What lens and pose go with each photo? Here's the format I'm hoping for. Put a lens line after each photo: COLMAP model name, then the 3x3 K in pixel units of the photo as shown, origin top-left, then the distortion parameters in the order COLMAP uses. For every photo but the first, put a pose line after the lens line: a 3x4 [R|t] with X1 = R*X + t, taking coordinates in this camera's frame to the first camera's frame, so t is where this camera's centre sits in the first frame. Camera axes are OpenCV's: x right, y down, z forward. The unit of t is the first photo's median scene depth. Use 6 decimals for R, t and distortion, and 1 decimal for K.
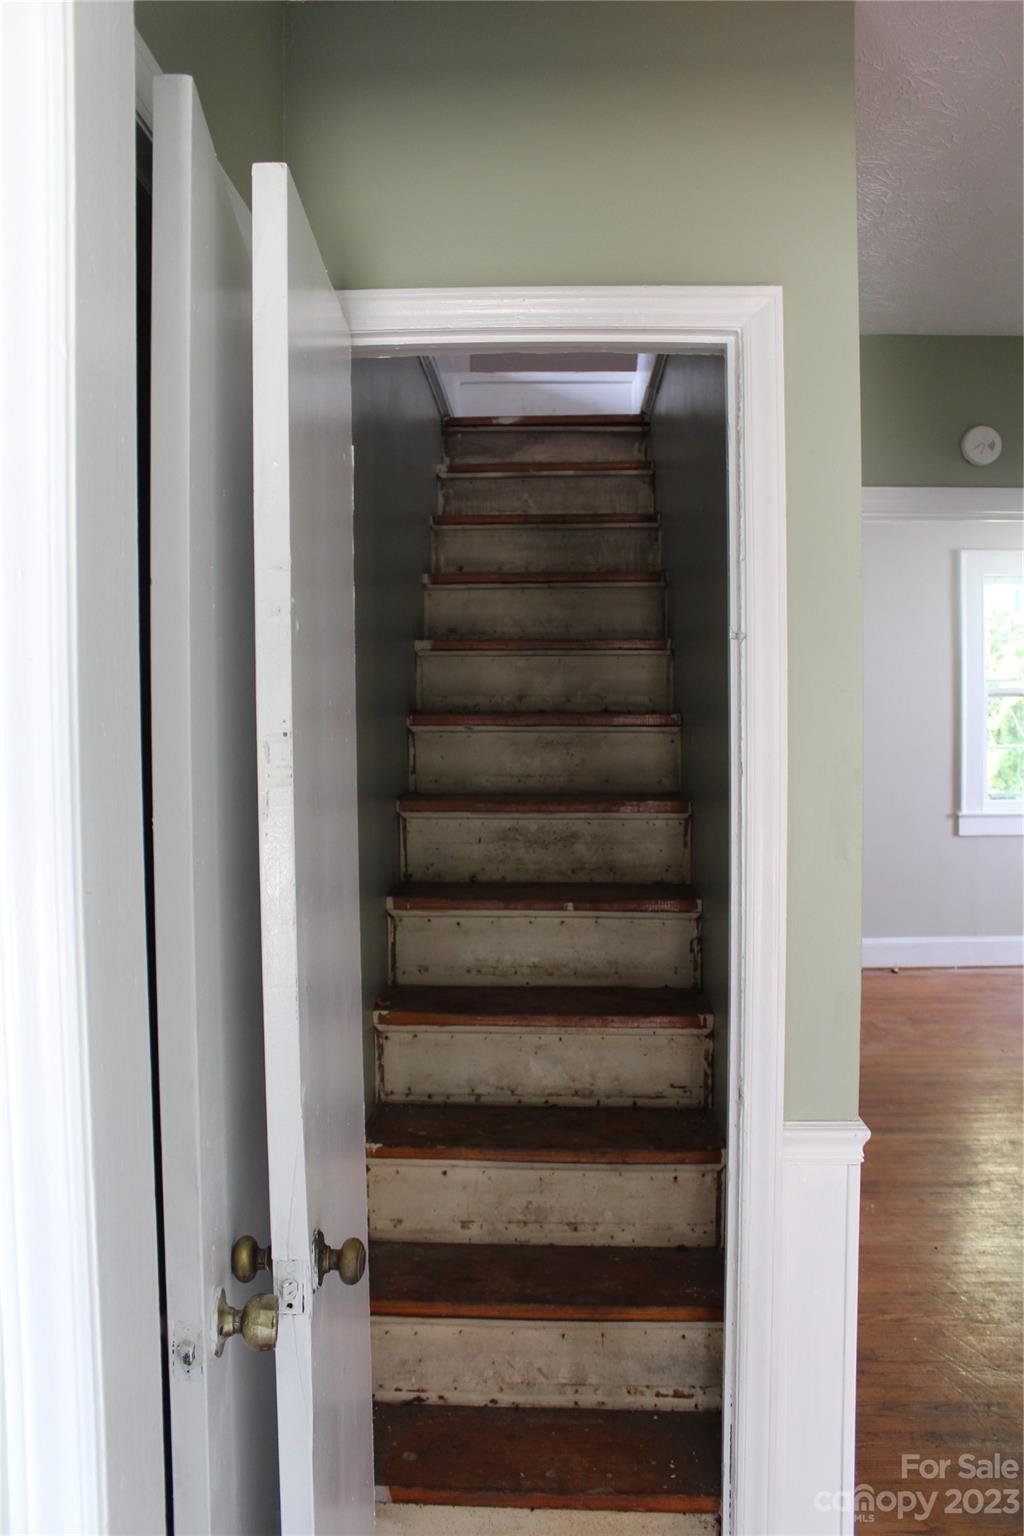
lens RADIAL K [[1279.6, 0, 506.0], [0, 1279.6, 767.5], [0, 0, 1]] dist [-0.160026, 0.135759]
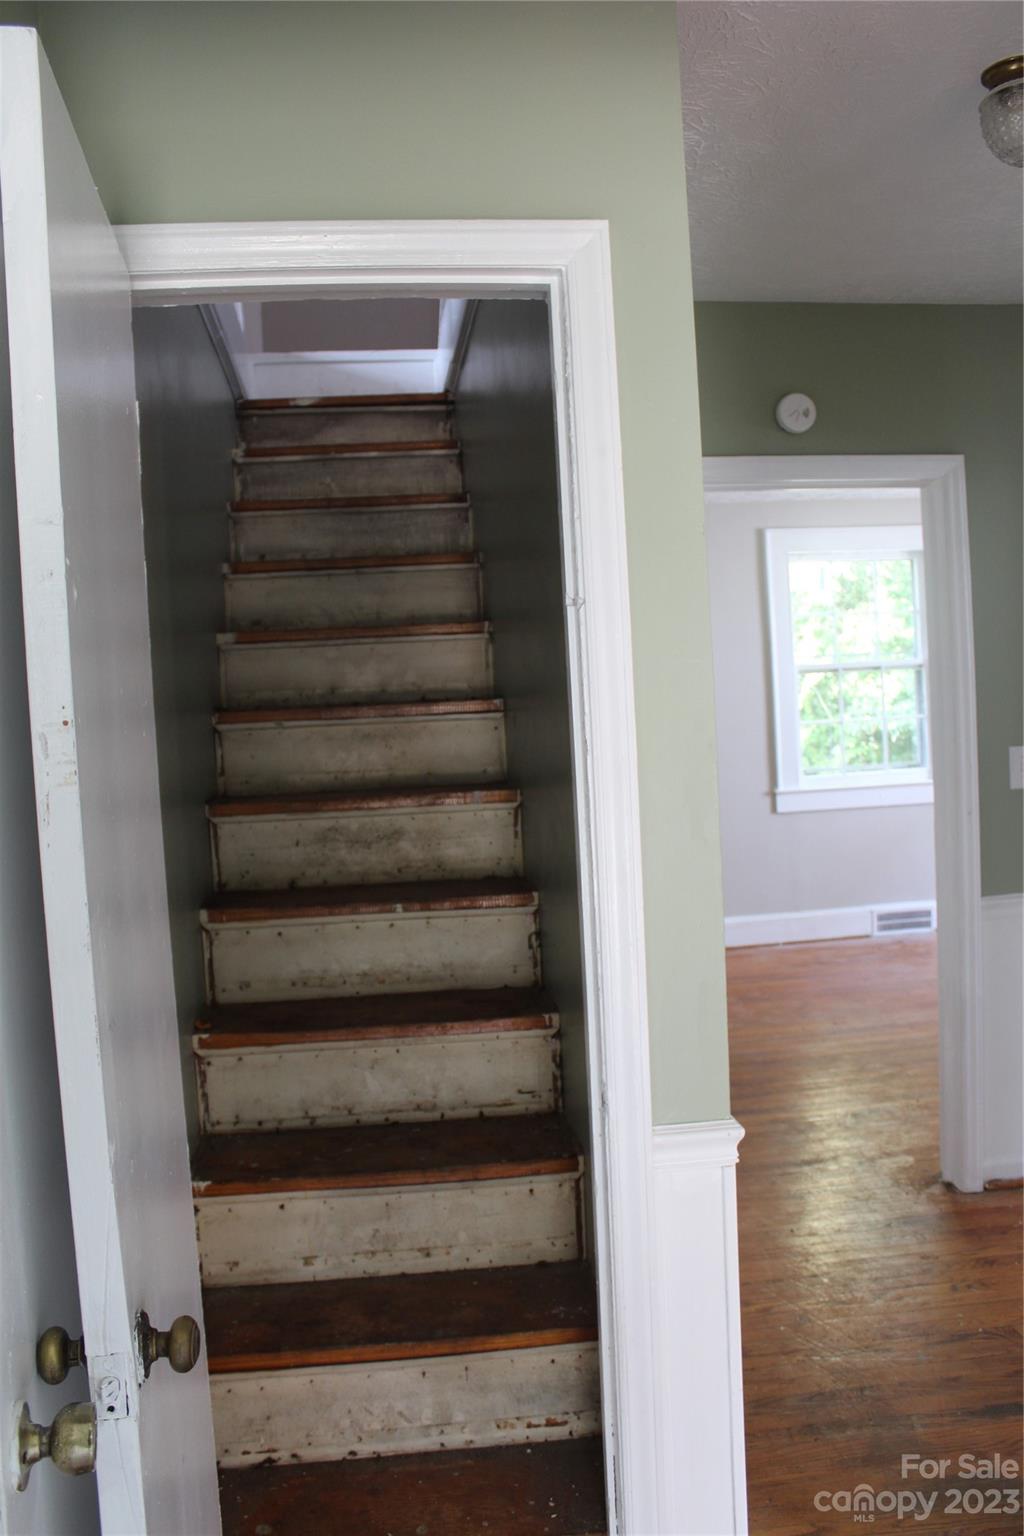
lens RADIAL K [[1279.6, 0, 513.8], [0, 1279.6, 765.8], [0, 0, 1]] dist [-0.160026, 0.135759]
pose [[0.986818, -0.049857, 0.153965, -0.005848], [0.049875, 0.998748, 0.003751, 0.005961], [-0.153959, 0.003977, 0.988069, 0.066909]]
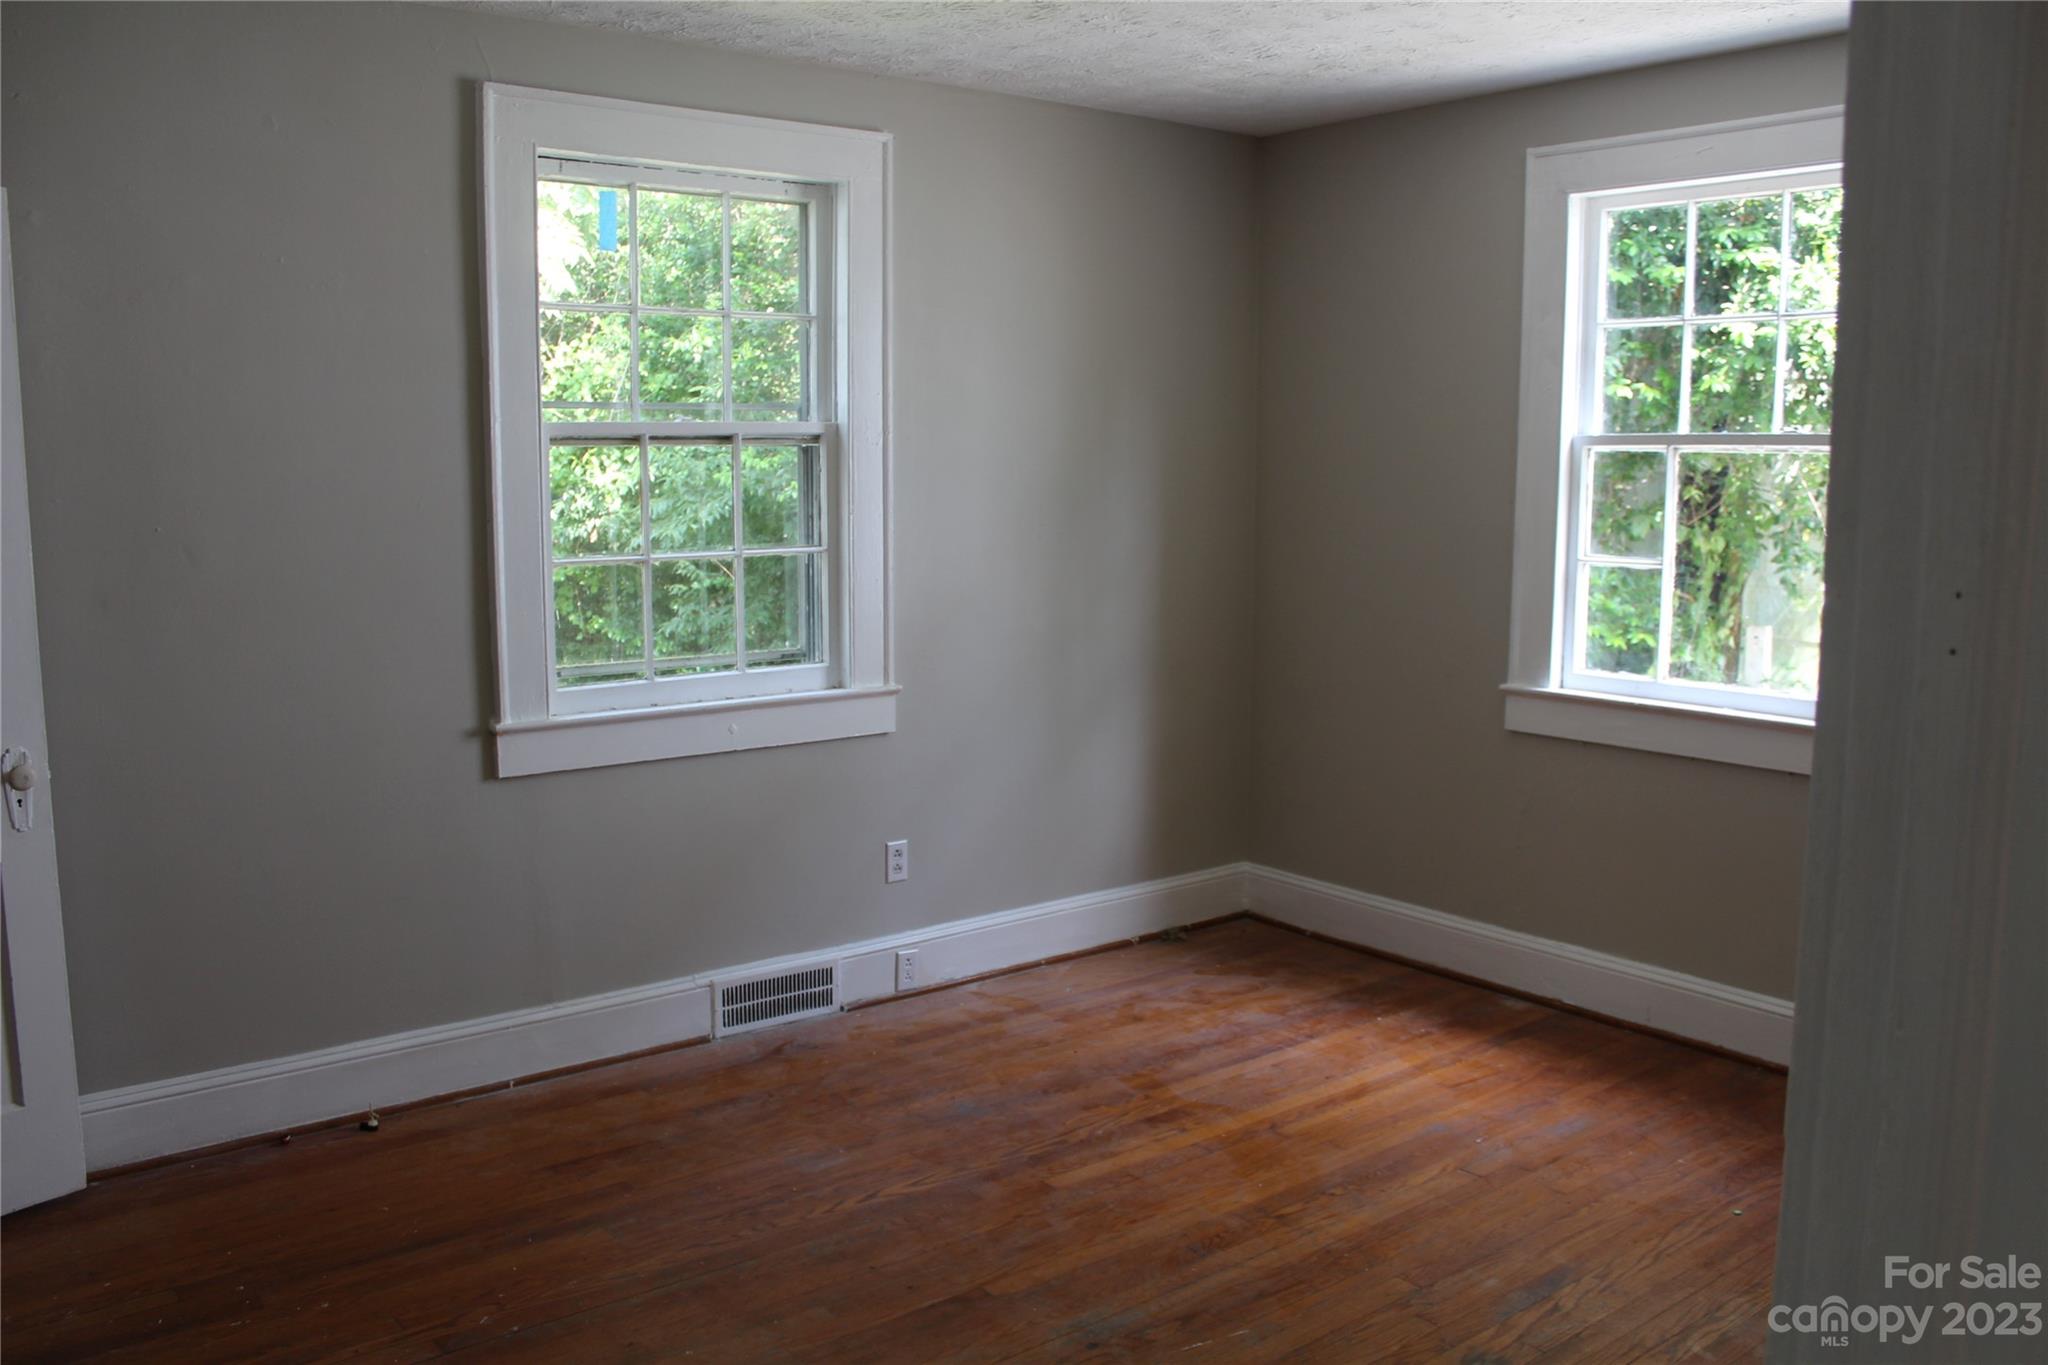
lens RADIAL K [[1706.2, 0, 1024.9], [0, 1706.2, 675.0], [0, 0, 1]] dist [-0.160026, 0.135759]
pose [[0.751929, -0.075173, 0.654945, 0.331377], [0.020503, 0.995663, 0.090741, -0.070376], [-0.658926, -0.054802, 0.750209, 1.199012]]
